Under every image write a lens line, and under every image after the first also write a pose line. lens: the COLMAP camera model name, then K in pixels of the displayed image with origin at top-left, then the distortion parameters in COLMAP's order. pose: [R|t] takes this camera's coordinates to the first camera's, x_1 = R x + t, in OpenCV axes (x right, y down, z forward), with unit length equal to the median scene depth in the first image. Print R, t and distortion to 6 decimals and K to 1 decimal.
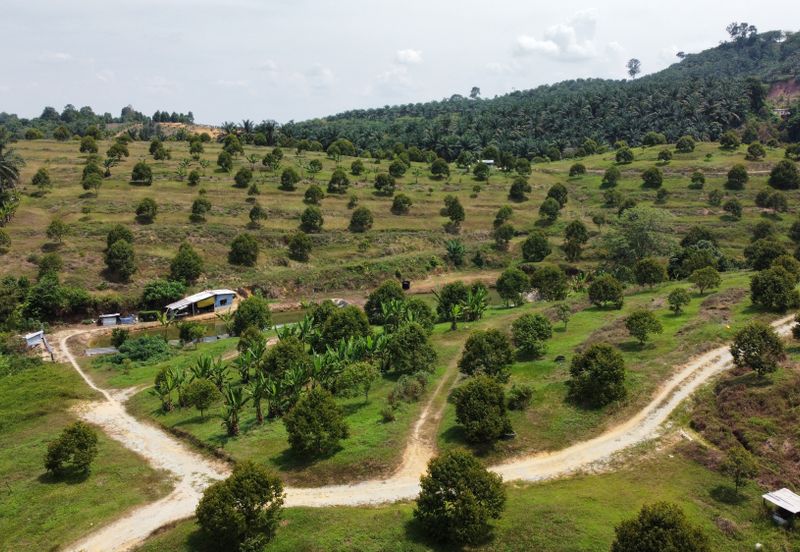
lens RADIAL K [[742.9, 0, 397.8], [0, 742.9, 278.5], [0, 0, 1]] dist [-0.001547, 0.000000]
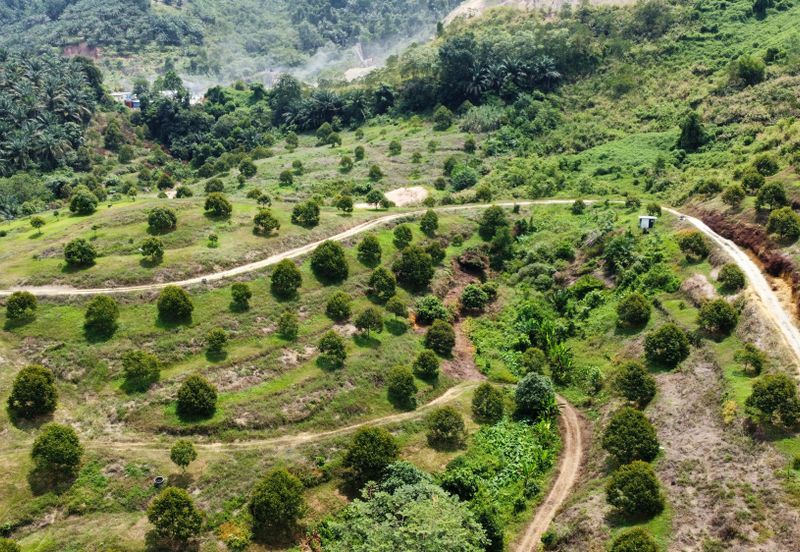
lens RADIAL K [[742.9, 0, 403.4], [0, 742.9, 279.4], [0, 0, 1]] dist [-0.001547, 0.000000]
pose [[0.581074, -0.223315, 0.782613, -0.016999], [0.156287, 0.974339, 0.161982, -0.241036], [-0.798703, 0.028188, 0.601064, 0.525551]]
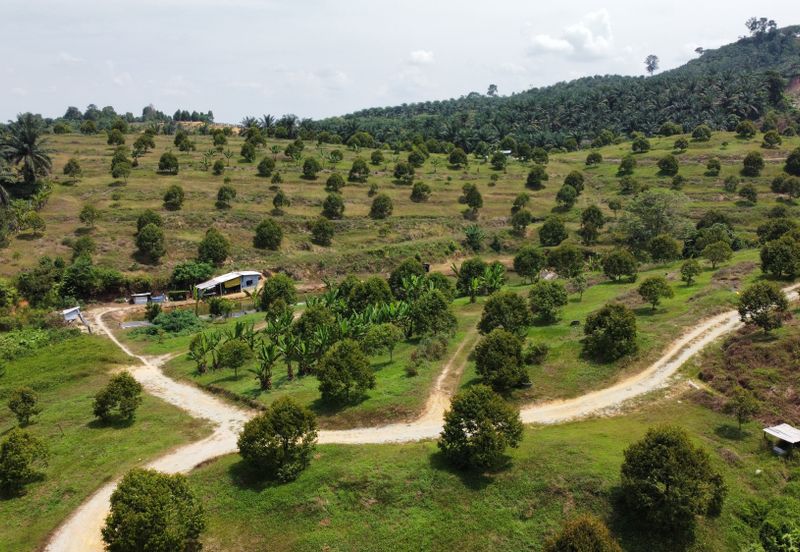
lens RADIAL K [[742.9, 0, 397.9], [0, 742.9, 278.6], [0, 0, 1]] dist [-0.001547, 0.000000]
pose [[0.999730, -0.001932, -0.023139, -0.002894], [0.001921, 0.999998, -0.000466, 0.019757], [0.023140, 0.000421, 0.999732, -0.022334]]
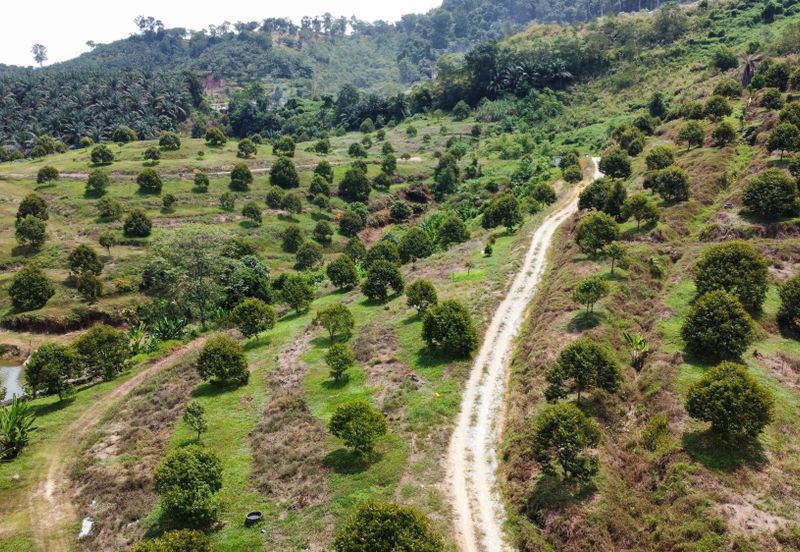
lens RADIAL K [[742.9, 0, 402.1], [0, 742.9, 279.1], [0, 0, 1]] dist [-0.001547, 0.000000]
pose [[0.727851, -0.129868, 0.673326, -0.029172], [0.123378, 0.990680, 0.057709, -0.043232], [-0.674545, 0.041070, 0.737090, 0.211803]]
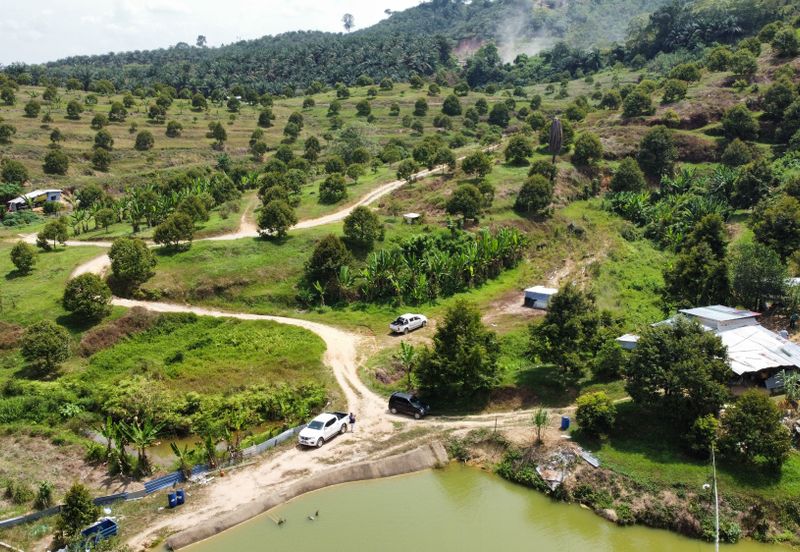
lens RADIAL K [[742.9, 0, 402.4], [0, 742.9, 278.3], [0, 0, 1]] dist [-0.001547, 0.000000]
pose [[0.933950, -0.083710, 0.347462, -0.094527], [0.062283, 0.995429, 0.072403, 0.085796], [-0.351934, -0.045980, 0.934895, -0.328425]]
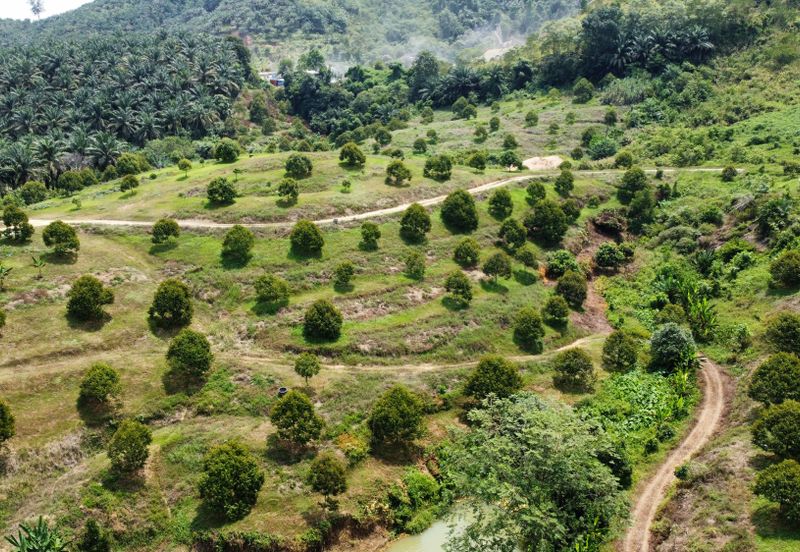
lens RADIAL K [[742.9, 0, 403.0], [0, 742.9, 281.4], [0, 0, 1]] dist [-0.001547, 0.000000]
pose [[0.716671, -0.192958, 0.670187, -0.018266], [0.135460, 0.981175, 0.137642, -0.187901], [-0.684130, -0.007860, 0.729318, 0.535175]]
